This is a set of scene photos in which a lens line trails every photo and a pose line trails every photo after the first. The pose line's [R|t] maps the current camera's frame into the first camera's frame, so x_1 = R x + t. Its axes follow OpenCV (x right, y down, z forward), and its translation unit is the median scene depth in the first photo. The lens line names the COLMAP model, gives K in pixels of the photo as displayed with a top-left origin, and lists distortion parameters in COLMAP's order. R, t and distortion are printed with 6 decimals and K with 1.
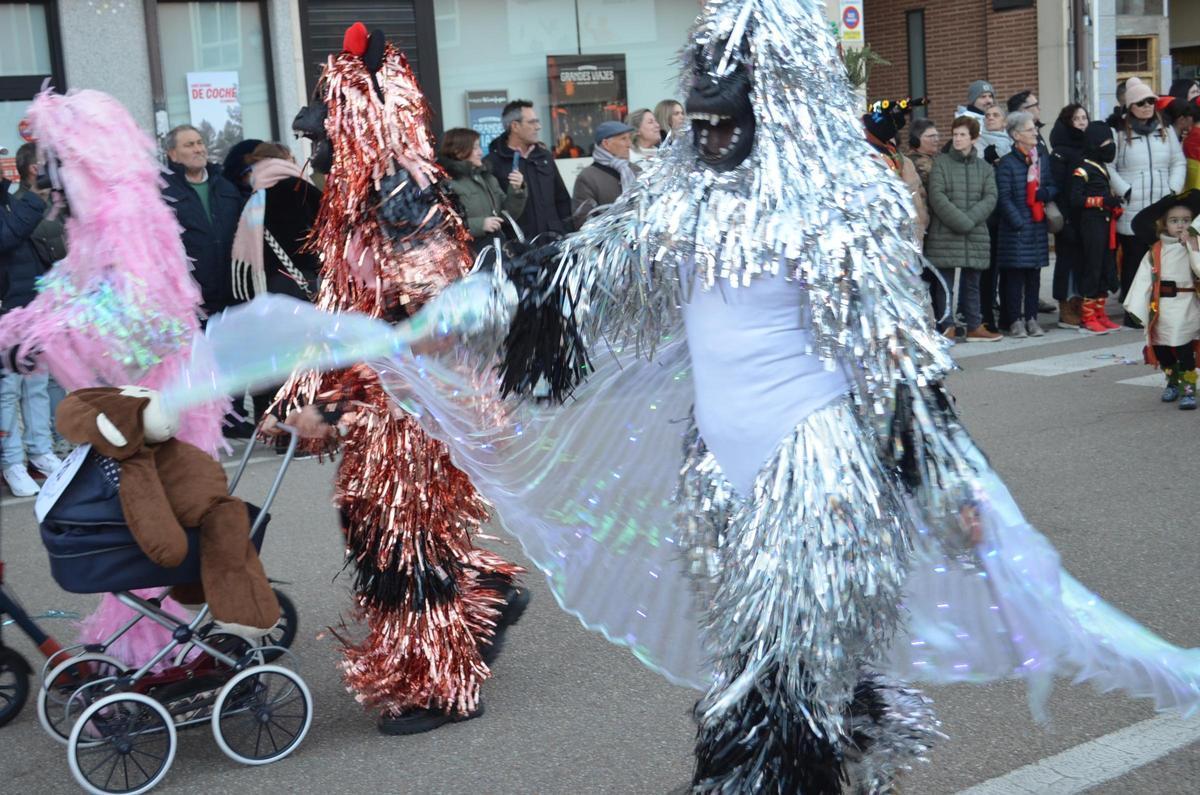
lens RADIAL K [[1568.6, 0, 600.0], [0, 1568.6, 397.5], [0, 0, 1]] dist [-0.030530, -0.008939]
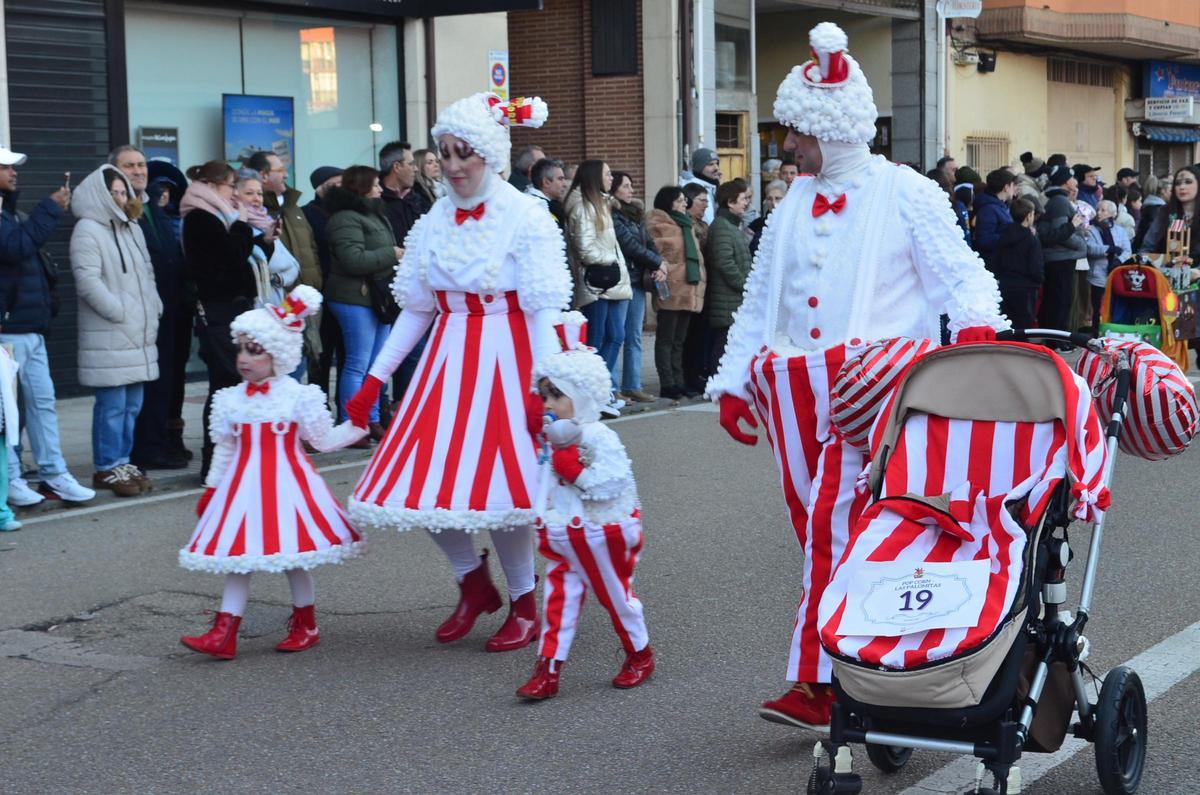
lens RADIAL K [[2063.4, 0, 600.0], [0, 2063.4, 397.5], [0, 0, 1]] dist [-0.005170, 0.086658]
pose [[0.918454, 0.010666, 0.395384, -0.345152], [0.020230, 0.997061, -0.073889, 0.056075], [-0.395011, 0.075862, 0.915539, -0.186552]]
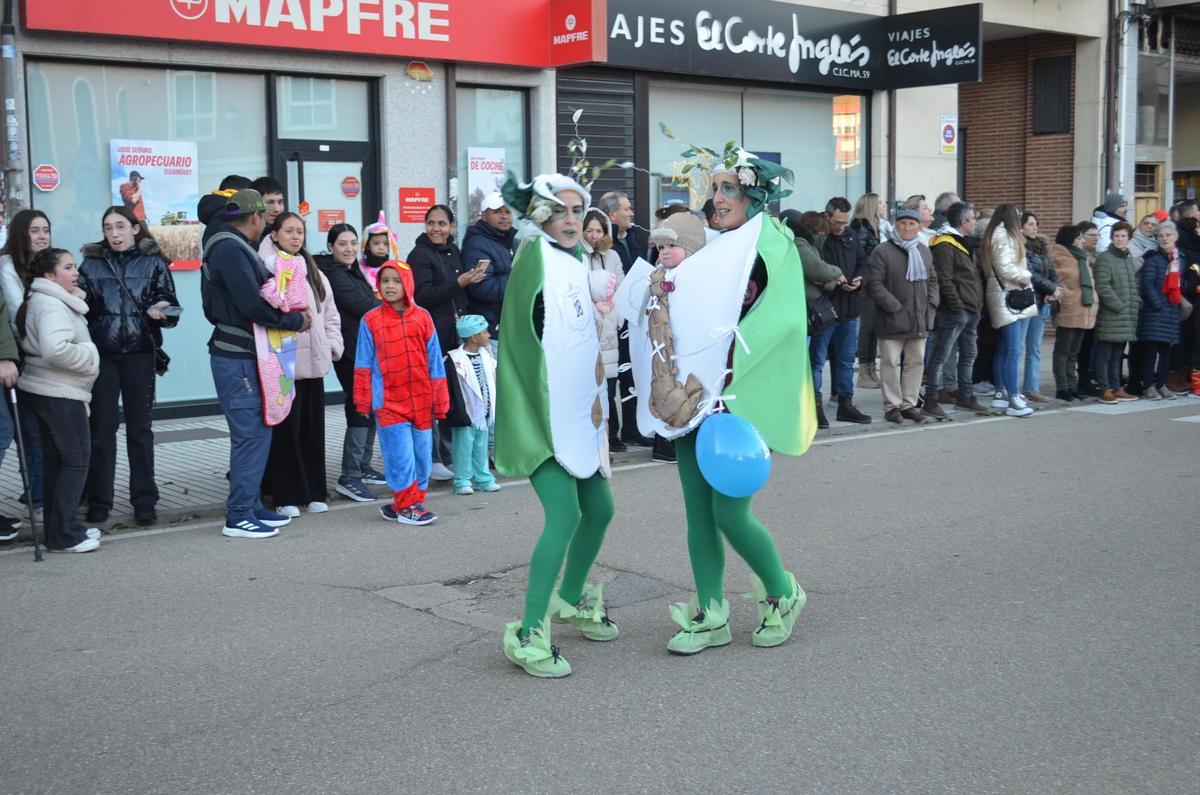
lens RADIAL K [[1499.8, 0, 600.0], [0, 1499.8, 397.5], [0, 0, 1]] dist [-0.050427, 0.063511]
pose [[0.993887, 0.043450, 0.101492, -0.266852], [-0.038213, 0.997864, -0.052989, 0.035767], [-0.103577, 0.048786, 0.993424, -0.119419]]
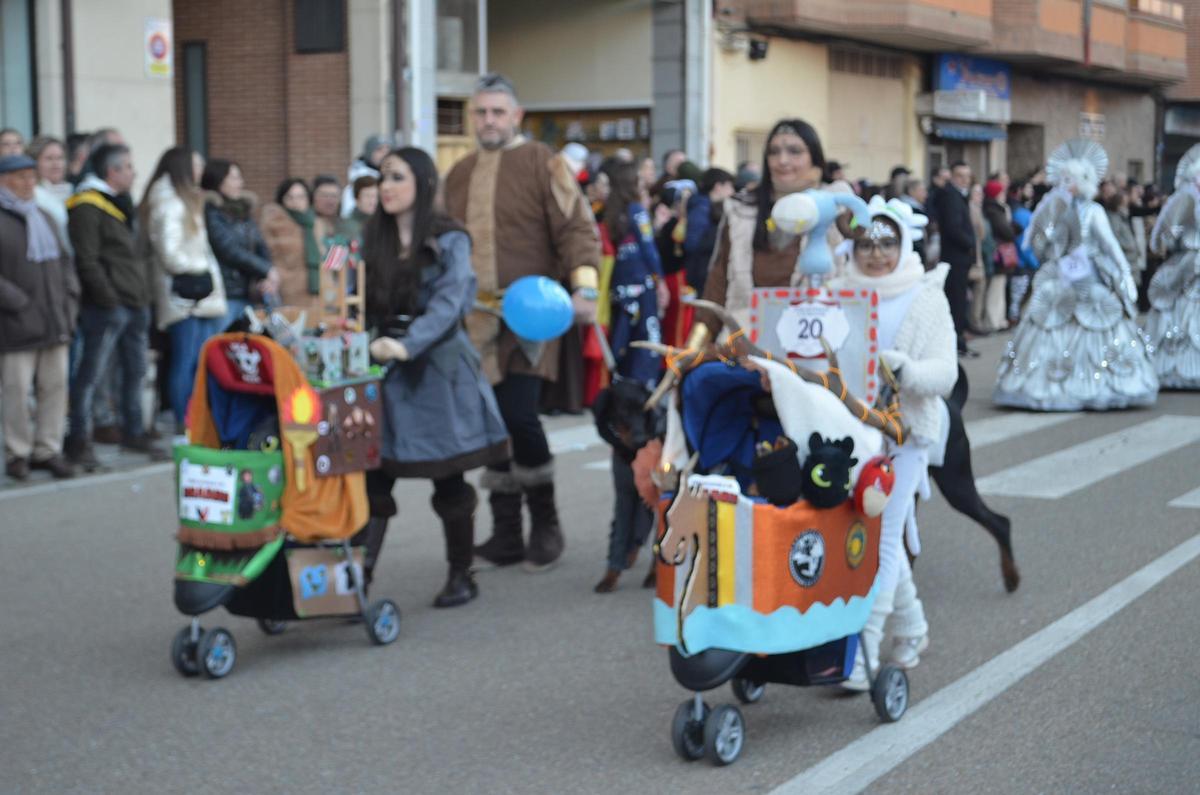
lens RADIAL K [[2063.4, 0, 600.0], [0, 2063.4, 397.5], [0, 0, 1]] dist [-0.005170, 0.086658]
pose [[0.887383, 0.015021, 0.460787, -0.163915], [0.018727, 0.997470, -0.068581, 0.024052], [-0.460652, 0.069487, 0.884857, -0.064803]]
